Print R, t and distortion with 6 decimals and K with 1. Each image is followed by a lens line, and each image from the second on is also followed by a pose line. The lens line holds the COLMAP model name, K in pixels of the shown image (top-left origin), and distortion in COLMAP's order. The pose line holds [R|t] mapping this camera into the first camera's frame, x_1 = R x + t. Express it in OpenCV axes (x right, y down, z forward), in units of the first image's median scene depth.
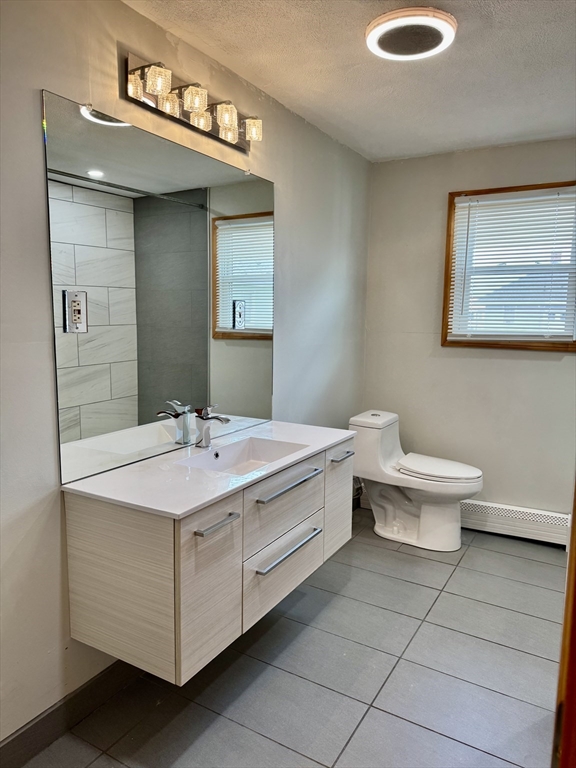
lens RADIAL K [[538.6, 0, 286.4], [0, 538.6, 388.8], [0, 0, 1]] dist [0.095138, -0.123446]
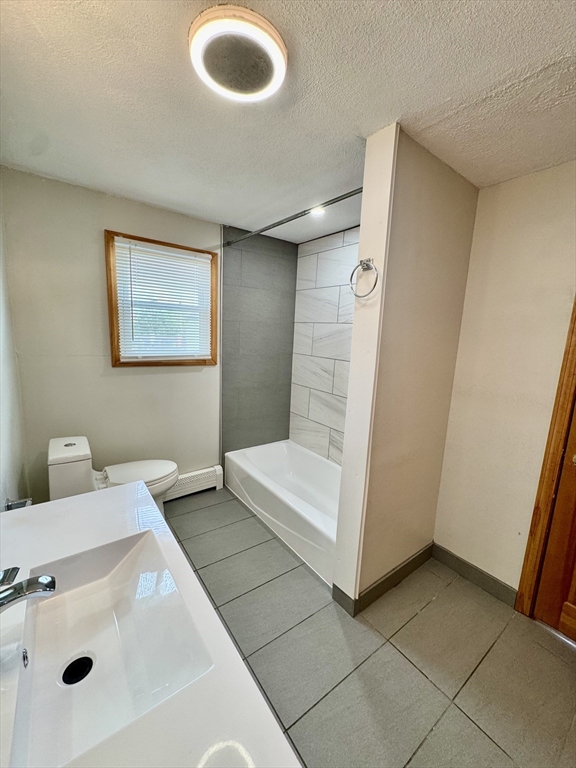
lens RADIAL K [[306.9, 0, 288.0], [0, 306.9, 384.0], [0, 0, 1]] dist [-0.000400, -0.000109]
pose [[0.391148, -0.142934, 0.909161, -0.244682], [0.085761, 0.989229, 0.118625, -0.133602], [-0.916323, 0.031571, 0.399193, 0.616634]]
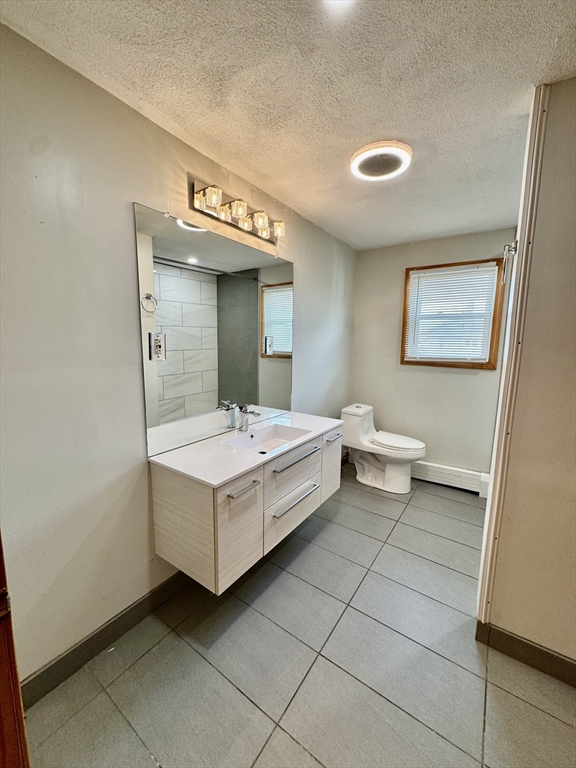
lens RADIAL K [[306.9, 0, 288.0], [0, 306.9, 384.0], [0, 0, 1]] dist [-0.000400, -0.000109]
pose [[0.997168, 0.011908, -0.074256, 0.036339], [-0.011594, 0.999922, 0.004663, -0.031310], [0.074306, -0.003789, 0.997228, 0.116280]]
